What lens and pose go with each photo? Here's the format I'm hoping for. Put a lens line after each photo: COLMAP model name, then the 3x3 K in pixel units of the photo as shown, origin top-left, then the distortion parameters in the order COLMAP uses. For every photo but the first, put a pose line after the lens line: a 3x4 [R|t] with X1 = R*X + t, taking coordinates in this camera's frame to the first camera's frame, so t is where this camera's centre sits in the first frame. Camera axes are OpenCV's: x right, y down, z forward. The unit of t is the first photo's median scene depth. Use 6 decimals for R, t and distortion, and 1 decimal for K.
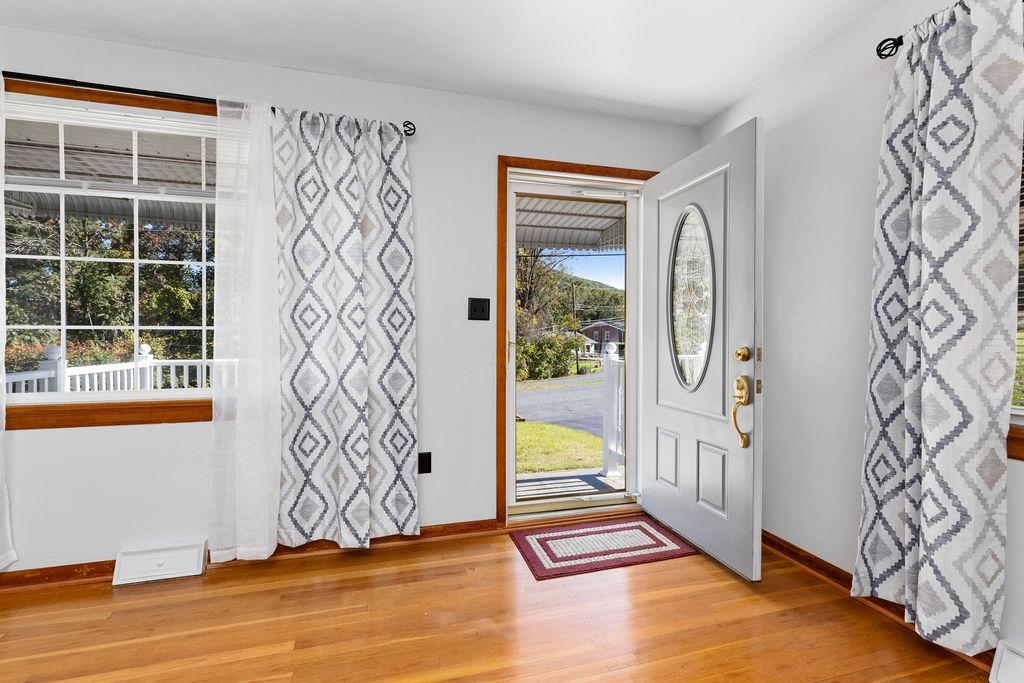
lens RADIAL K [[470.7, 0, 514.5], [0, 470.7, 336.0], [0, 0, 1]] dist [0.002859, 0.000690]
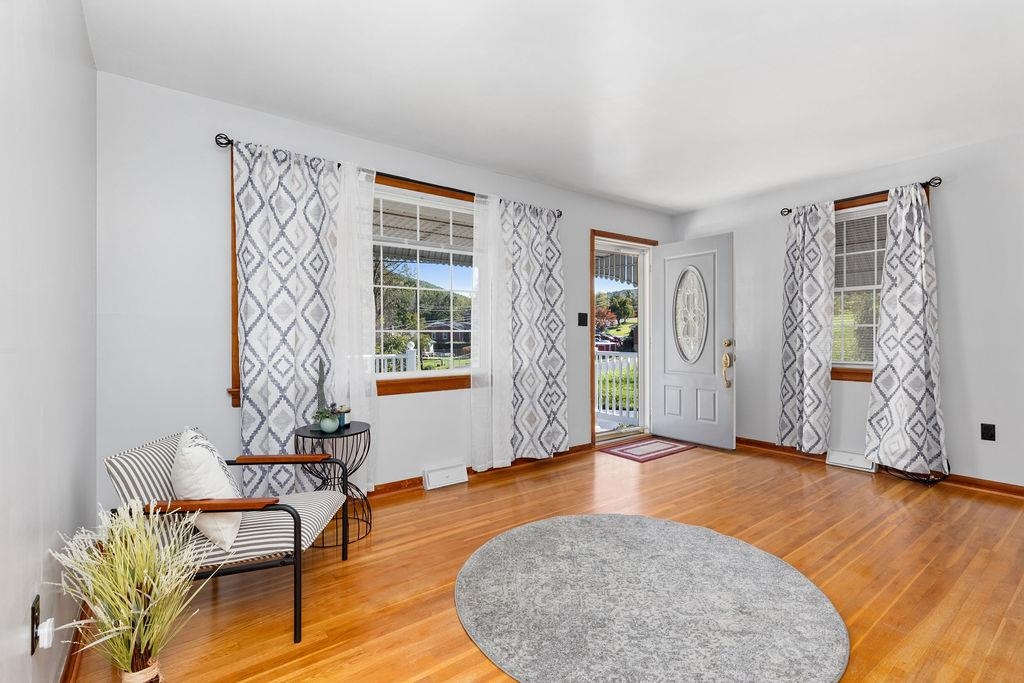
lens RADIAL K [[470.7, 0, 514.5], [0, 470.7, 336.0], [0, 0, 1]] dist [0.002859, 0.000690]
pose [[0.933468, -0.005918, 0.358613, -1.031796], [0.005872, 0.999982, 0.001218, -0.001489], [-0.358613, 0.000968, 0.933486, -0.555517]]
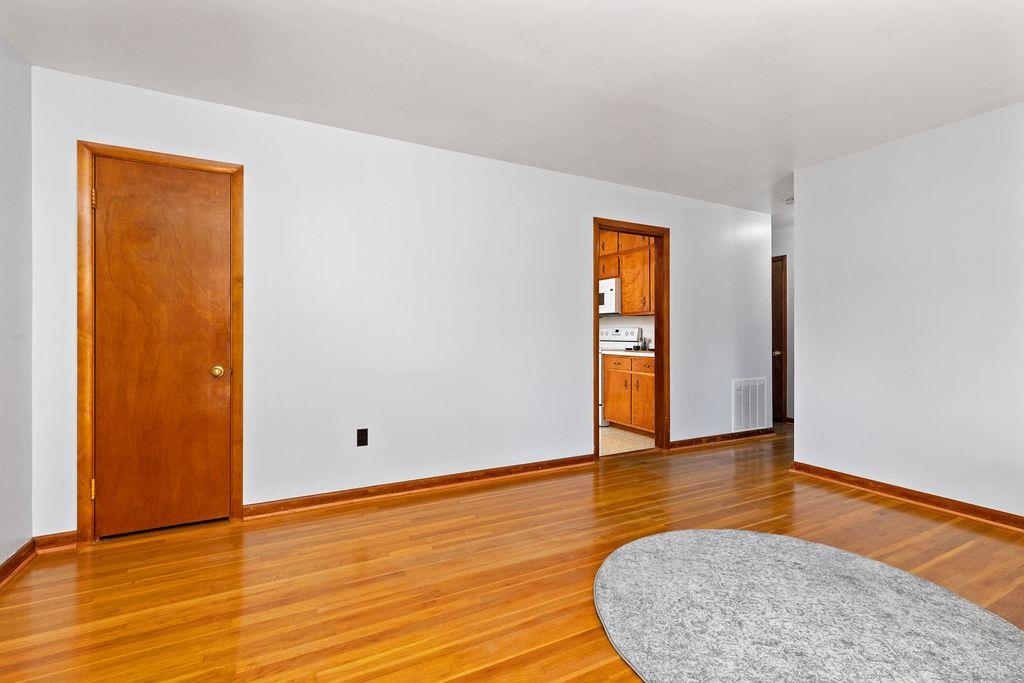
lens RADIAL K [[459.1, 0, 510.7], [0, 459.1, 333.2], [0, 0, 1]] dist [0.000229, -0.000075]
pose [[-0.978542, -0.003141, -0.206024, 0.155896], [-0.005001, 0.999951, 0.008507, -0.010932], [0.205988, 0.009355, -0.978510, 0.885662]]
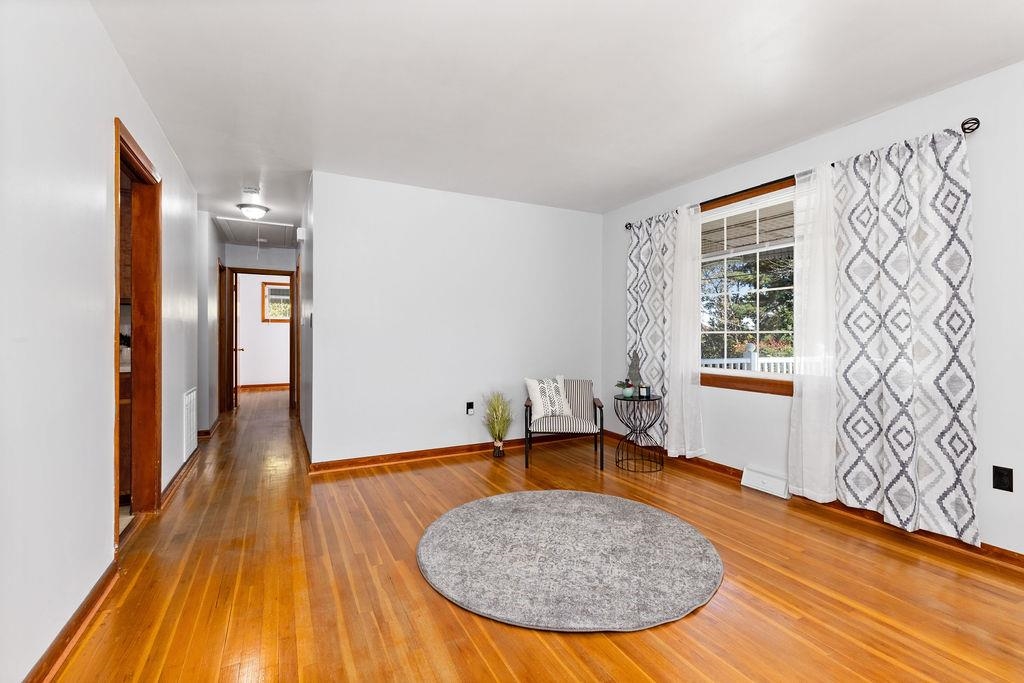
lens RADIAL K [[459.1, 0, 510.7], [0, 459.1, 333.2], [0, 0, 1]] dist [0.000229, -0.000075]
pose [[0.187655, -0.004228, -0.982226, 0.550392], [-0.004594, 0.999976, -0.005182, -0.002396], [0.982224, 0.005485, 0.187631, -0.111002]]
